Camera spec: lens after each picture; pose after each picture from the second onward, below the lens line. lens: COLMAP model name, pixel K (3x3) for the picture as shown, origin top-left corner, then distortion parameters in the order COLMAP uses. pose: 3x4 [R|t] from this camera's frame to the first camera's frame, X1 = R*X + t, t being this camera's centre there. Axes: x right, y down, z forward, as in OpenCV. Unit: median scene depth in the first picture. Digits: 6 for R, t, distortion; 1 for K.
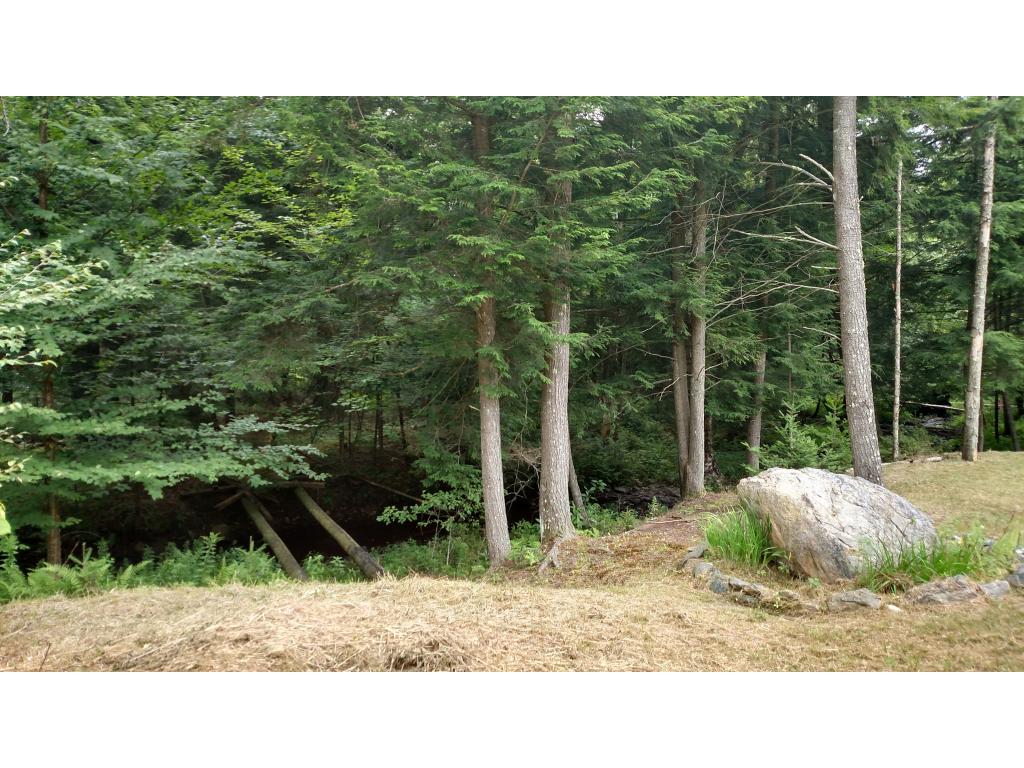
lens RADIAL K [[800.3, 0, 511.6], [0, 800.3, 383.5], [0, 0, 1]] dist [0.000241, -0.005512]
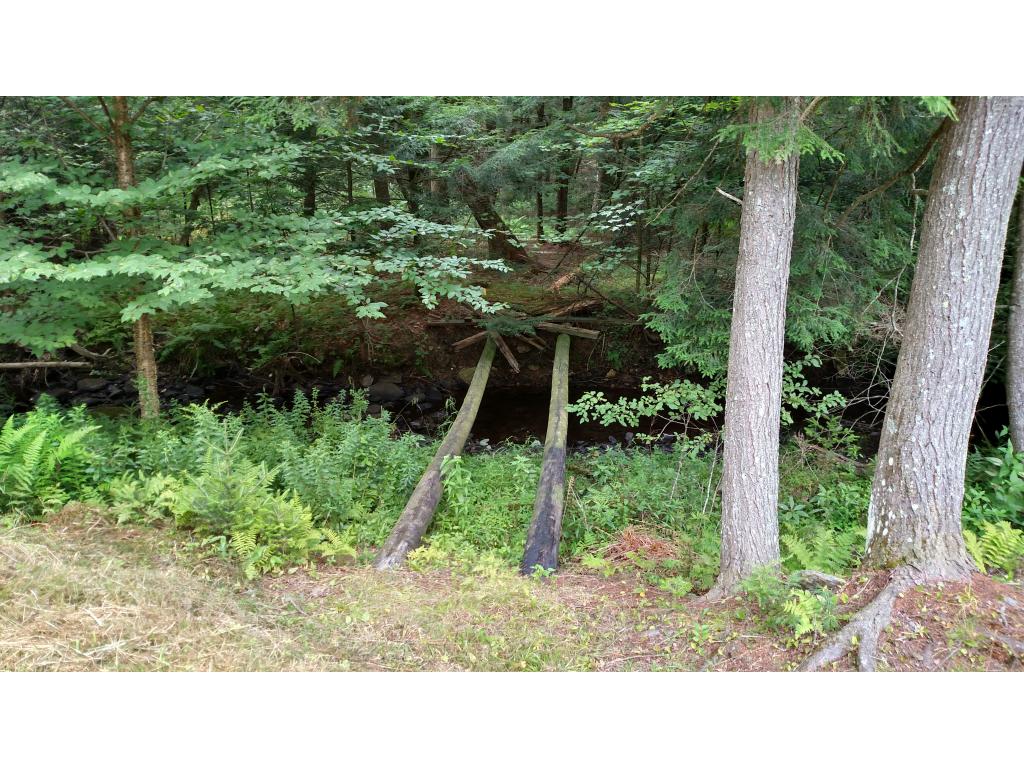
lens RADIAL K [[800.3, 0, 511.2], [0, 800.3, 386.7], [0, 0, 1]] dist [0.000241, -0.005512]
pose [[0.874527, 0.168512, -0.454759, 0.045167], [-0.079535, 0.974831, 0.208276, 0.043664], [0.478410, -0.145974, 0.865919, 0.525315]]
